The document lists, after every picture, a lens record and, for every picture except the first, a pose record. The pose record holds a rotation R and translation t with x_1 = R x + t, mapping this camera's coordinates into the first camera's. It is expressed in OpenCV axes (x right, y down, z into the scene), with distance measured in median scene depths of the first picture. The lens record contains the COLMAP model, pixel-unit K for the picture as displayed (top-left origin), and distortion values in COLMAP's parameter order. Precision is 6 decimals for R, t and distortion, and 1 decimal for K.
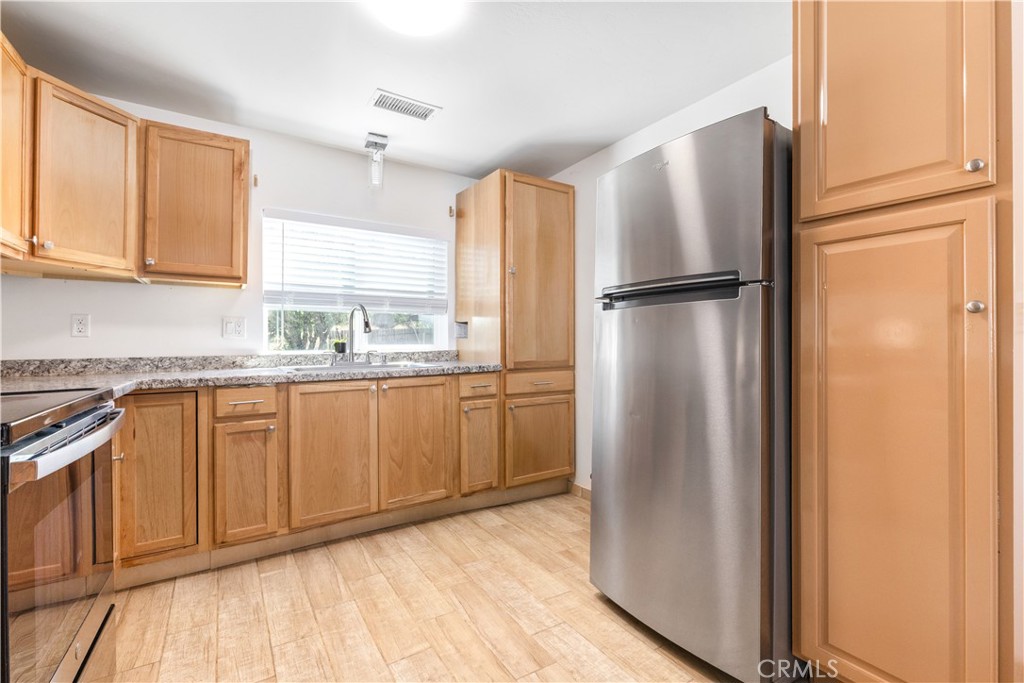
lens RADIAL K [[466.2, 0, 514.4], [0, 466.2, 335.4], [0, 0, 1]] dist [0.000412, -0.000208]
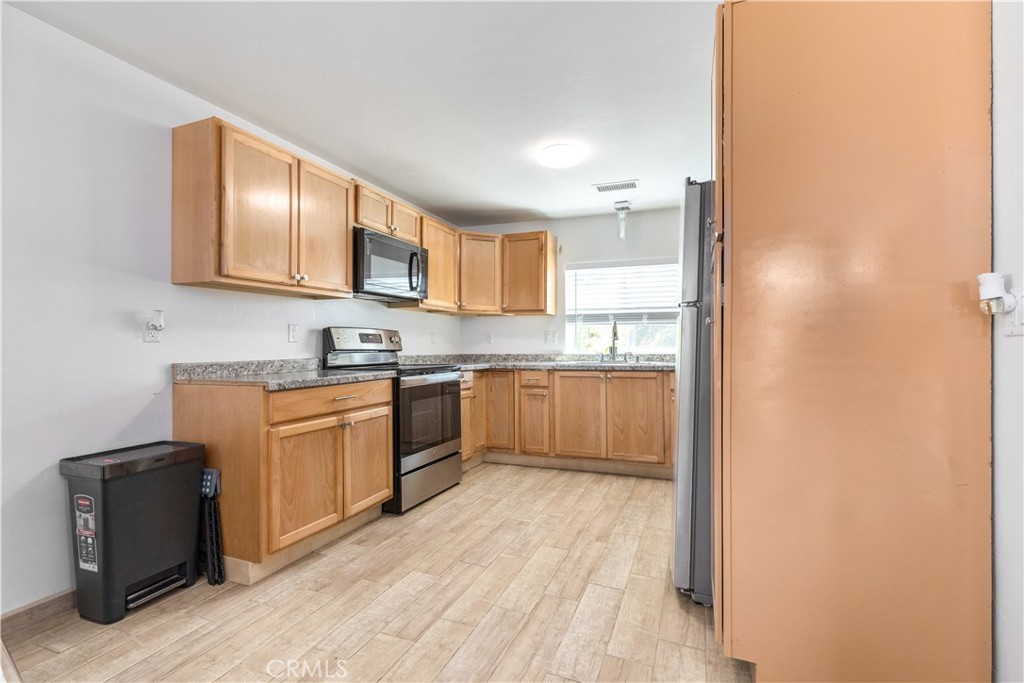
lens RADIAL K [[466.9, 0, 512.0], [0, 466.9, 341.5], [0, 0, 1]] dist [-0.000364, -0.000140]
pose [[0.591879, -0.006062, -0.806004, 0.811415], [0.009492, 0.999955, -0.000550, -0.003985], [0.805971, -0.007325, 0.591910, -0.151966]]
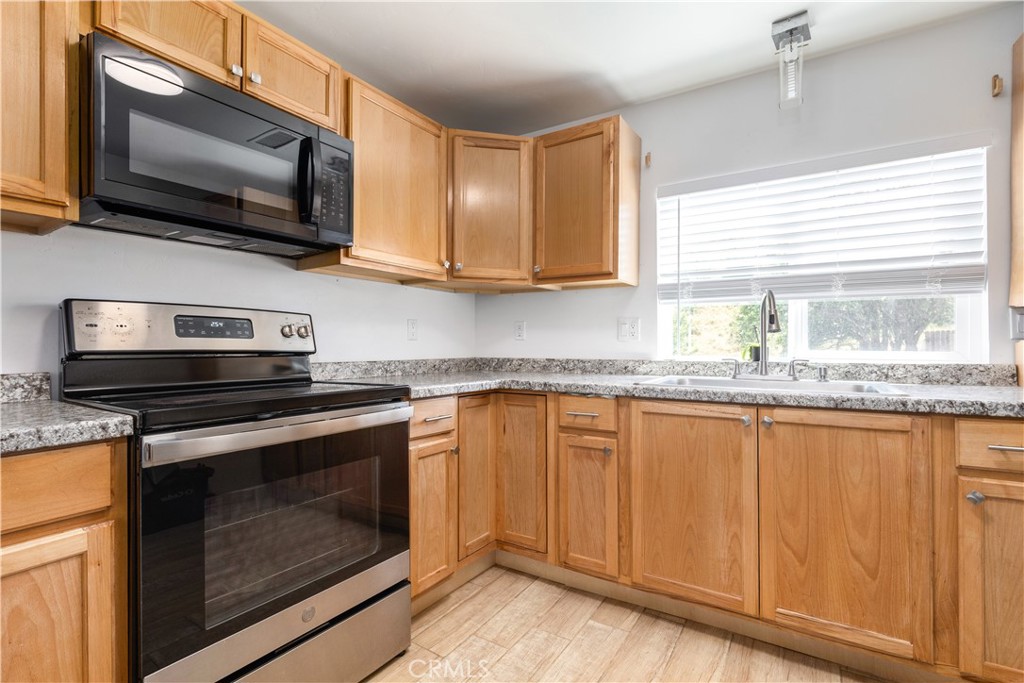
lens RADIAL K [[465.6, 0, 505.4], [0, 465.6, 341.9], [0, 0, 1]] dist [0.002673, -0.000069]
pose [[0.414809, 0.000208, -0.909908, 0.148468], [0.007583, 0.999964, 0.003685, 0.003450], [0.909877, -0.008428, 0.414793, 0.470463]]
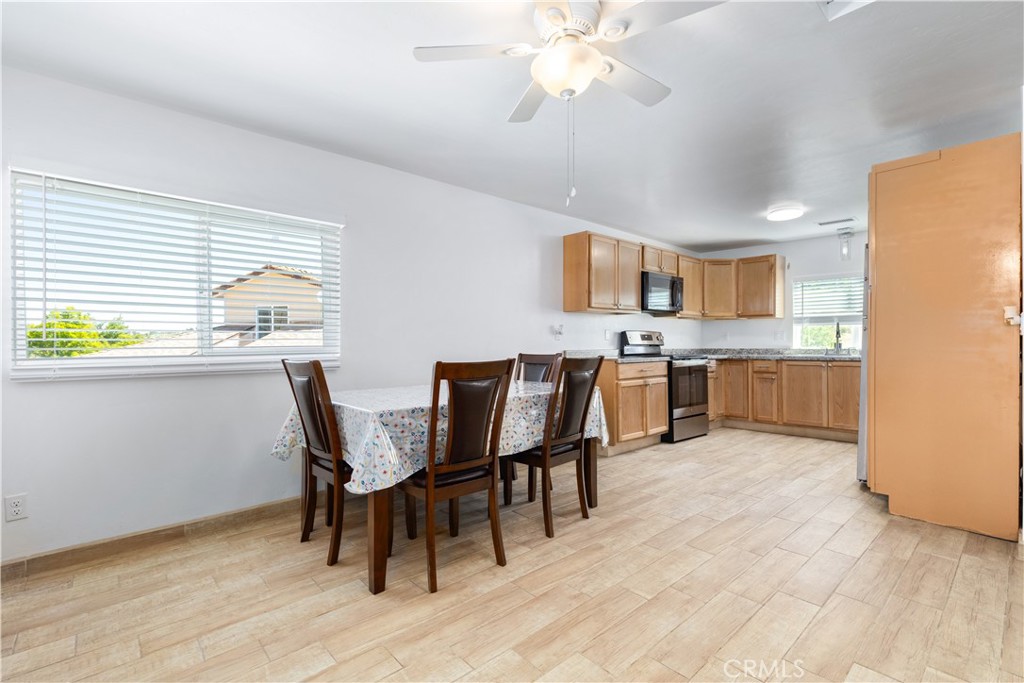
lens RADIAL K [[465.6, 0, 505.4], [0, 465.6, 341.9], [0, 0, 1]] dist [0.002673, -0.000069]
pose [[0.171994, -0.002481, -0.985095, 1.546733], [0.012298, 0.999924, -0.000372, -0.004045], [0.985021, -0.012051, 0.172011, -0.746234]]
